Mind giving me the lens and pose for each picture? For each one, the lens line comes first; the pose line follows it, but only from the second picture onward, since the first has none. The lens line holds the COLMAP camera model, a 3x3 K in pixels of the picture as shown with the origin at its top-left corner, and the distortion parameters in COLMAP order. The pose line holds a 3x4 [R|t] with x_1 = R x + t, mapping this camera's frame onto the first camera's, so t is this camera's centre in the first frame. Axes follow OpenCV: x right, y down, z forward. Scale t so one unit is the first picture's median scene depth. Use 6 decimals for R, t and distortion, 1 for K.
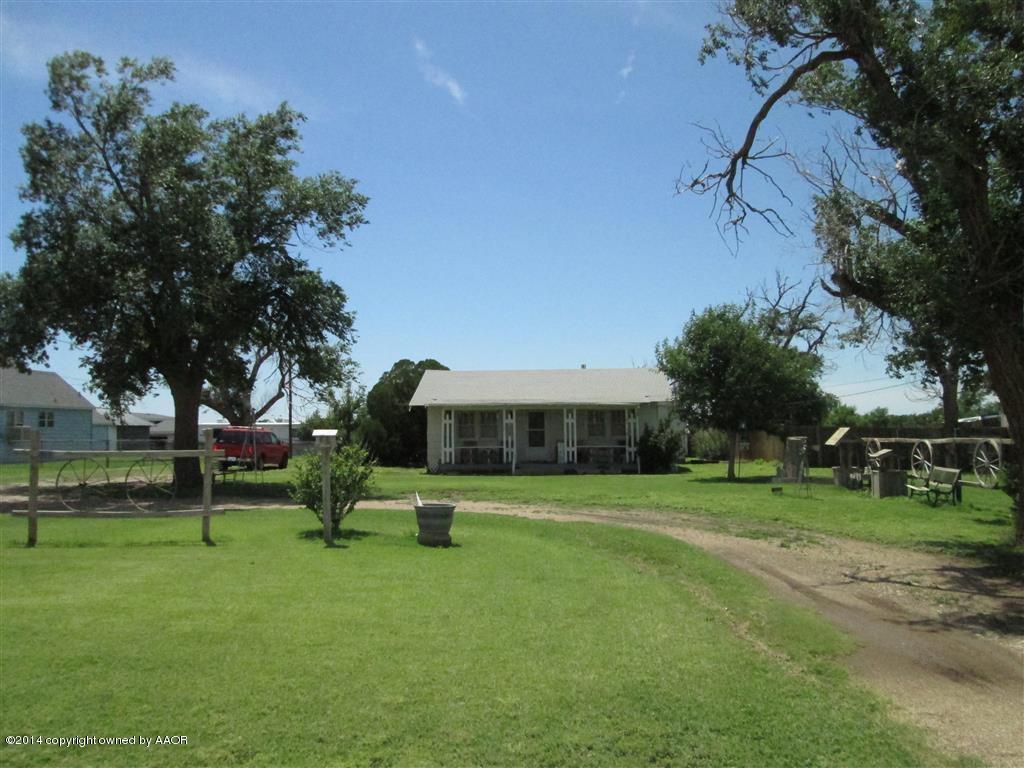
lens RADIAL K [[849.7, 0, 505.9], [0, 849.7, 380.0], [0, 0, 1]] dist [-0.045131, -0.005804]
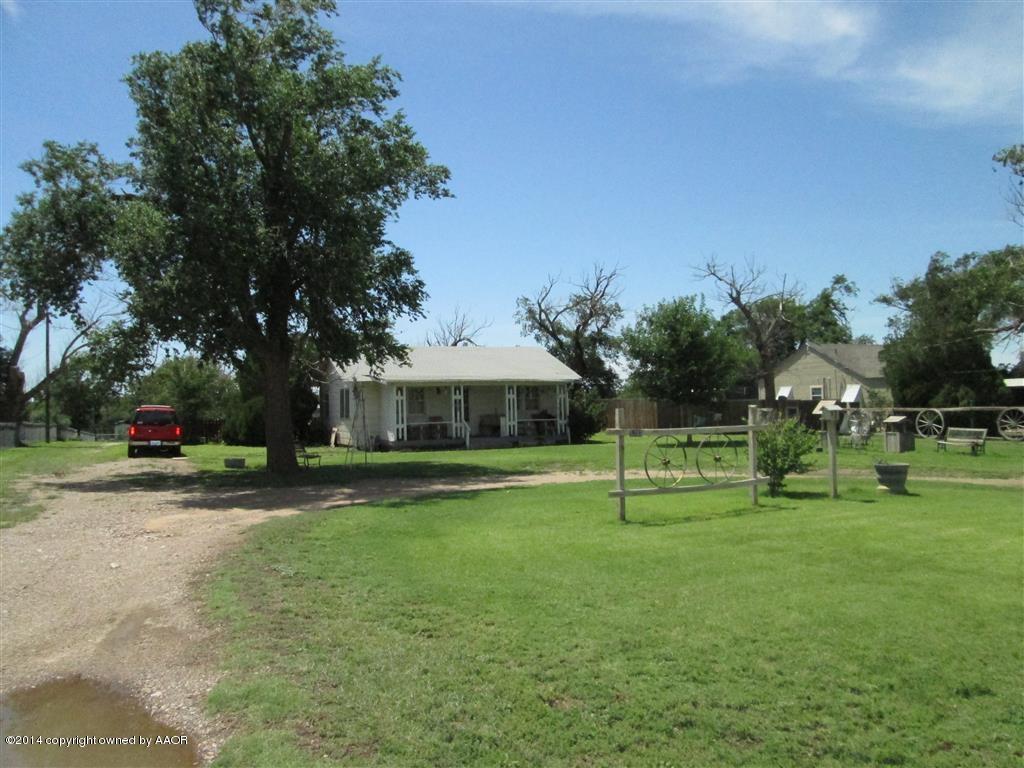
lens RADIAL K [[844.7, 0, 487.6], [0, 844.7, 383.1], [0, 0, 1]] dist [0.081229, 0.000739]
pose [[0.886689, 0.001785, 0.462364, -0.439898], [-0.015905, 0.999518, 0.026643, 0.003686], [-0.462093, -0.030978, 0.886290, 0.075354]]
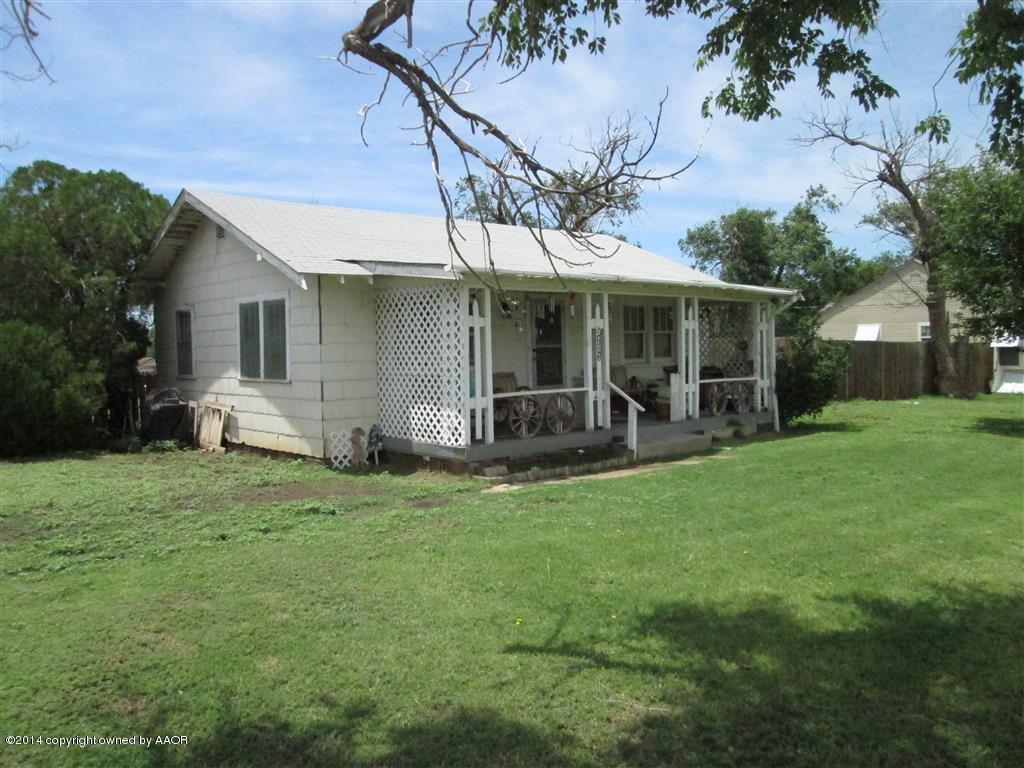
lens RADIAL K [[849.7, 0, 505.9], [0, 849.7, 380.0], [0, 0, 1]] dist [-0.045131, -0.005804]
pose [[0.687201, -0.030374, 0.725832, -0.315092], [-0.033810, 0.996706, 0.073720, 0.047301], [-0.725680, -0.075201, 0.683910, 0.761749]]
